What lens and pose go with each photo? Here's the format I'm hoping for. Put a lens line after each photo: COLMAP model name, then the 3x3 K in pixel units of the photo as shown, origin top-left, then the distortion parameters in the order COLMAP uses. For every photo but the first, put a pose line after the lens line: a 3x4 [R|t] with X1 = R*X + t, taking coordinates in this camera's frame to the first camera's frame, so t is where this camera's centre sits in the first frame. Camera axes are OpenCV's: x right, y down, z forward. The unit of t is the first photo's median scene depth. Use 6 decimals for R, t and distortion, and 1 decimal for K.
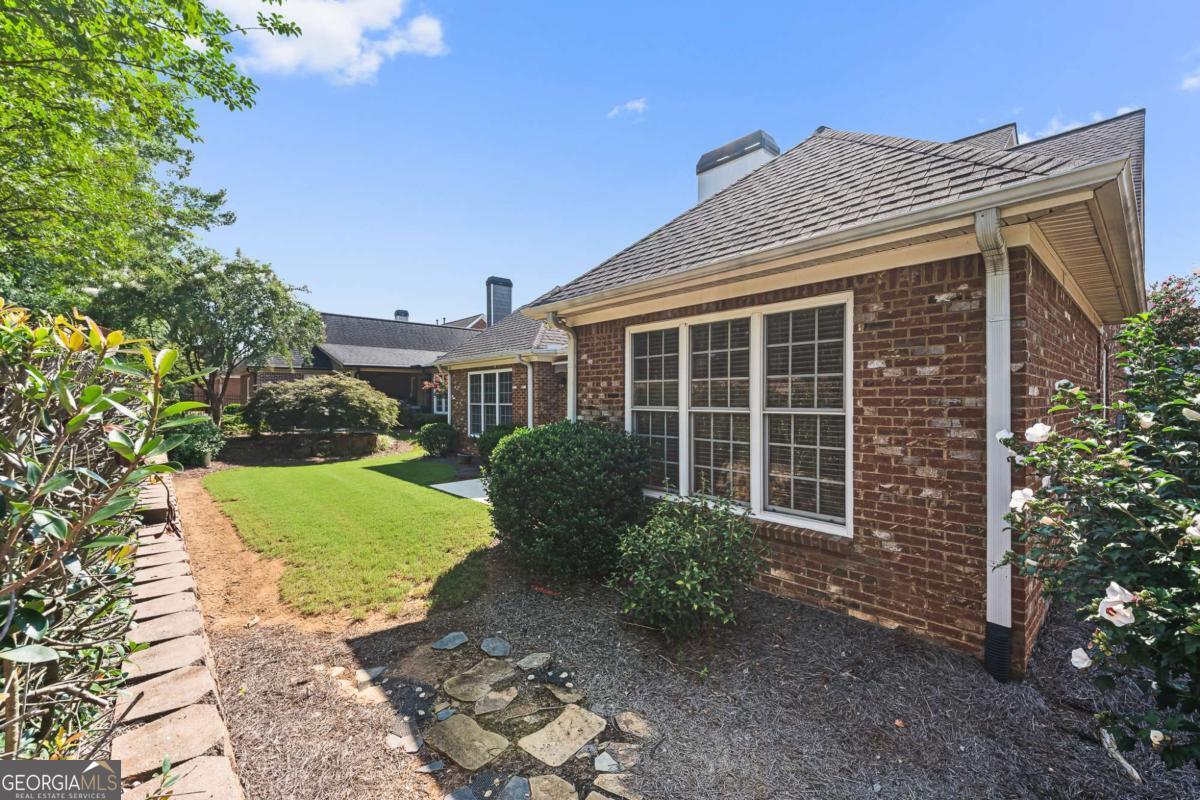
lens RADIAL K [[483.8, 0, 600.0], [0, 483.8, 400.0], [0, 0, 1]] dist [0.000005, -0.000012]
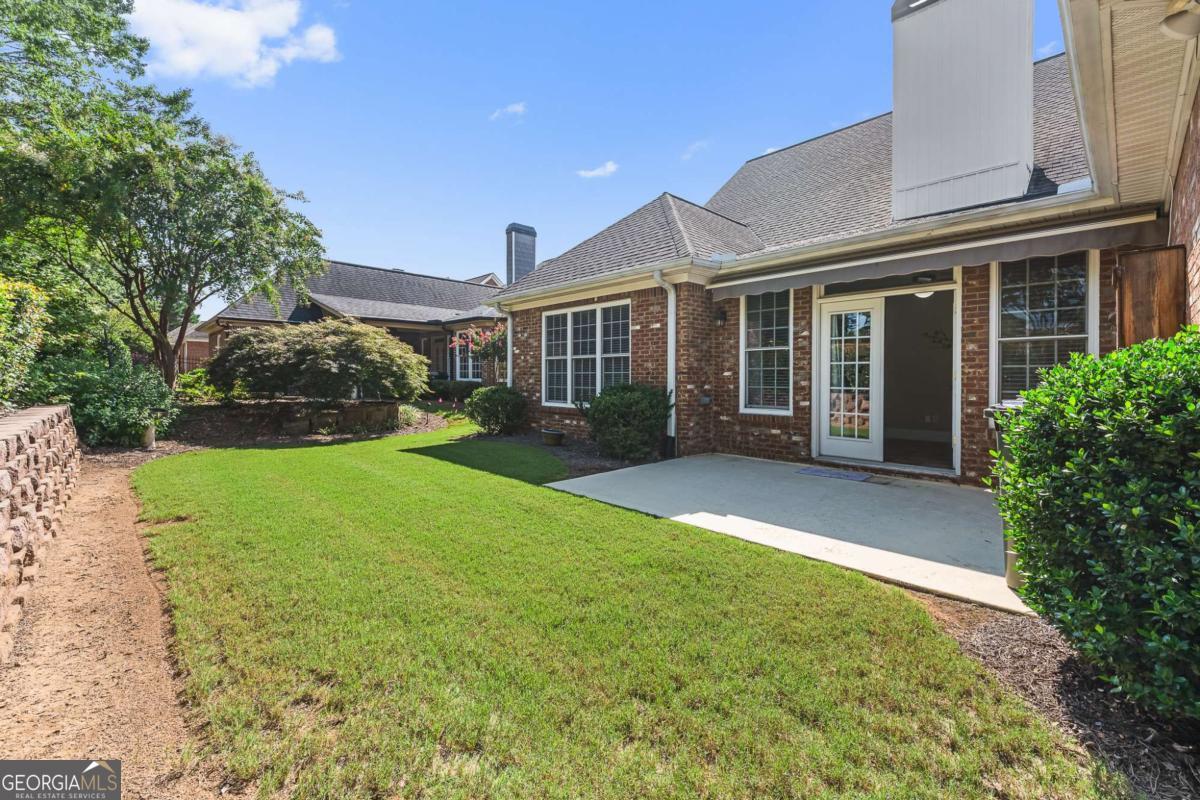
lens RADIAL K [[497.6, 0, 601.6], [0, 497.6, 381.2], [0, 0, 1]] dist [-0.000904, -0.000084]
pose [[0.999644, 0.007207, 0.025686, -0.203049], [-0.007306, 0.999966, 0.003775, 0.036771], [-0.025658, -0.003961, 0.999663, 0.285565]]
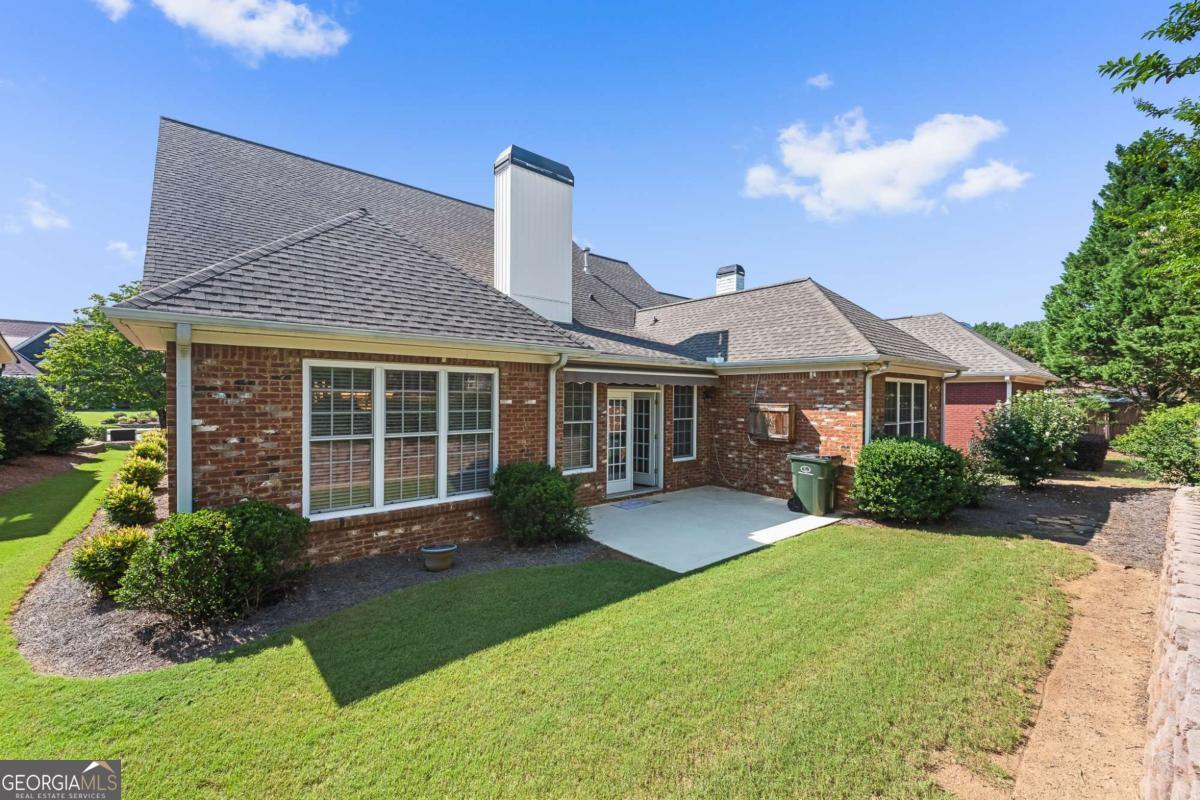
lens RADIAL K [[483.8, 0, 600.0], [0, 483.8, 400.0], [0, 0, 1]] dist [0.000005, -0.000012]
pose [[0.020577, 0.001884, 0.999786, -0.650138], [0.001227, 0.999997, -0.001910, -0.023019], [-0.999788, 0.001266, 0.020575, 0.742196]]
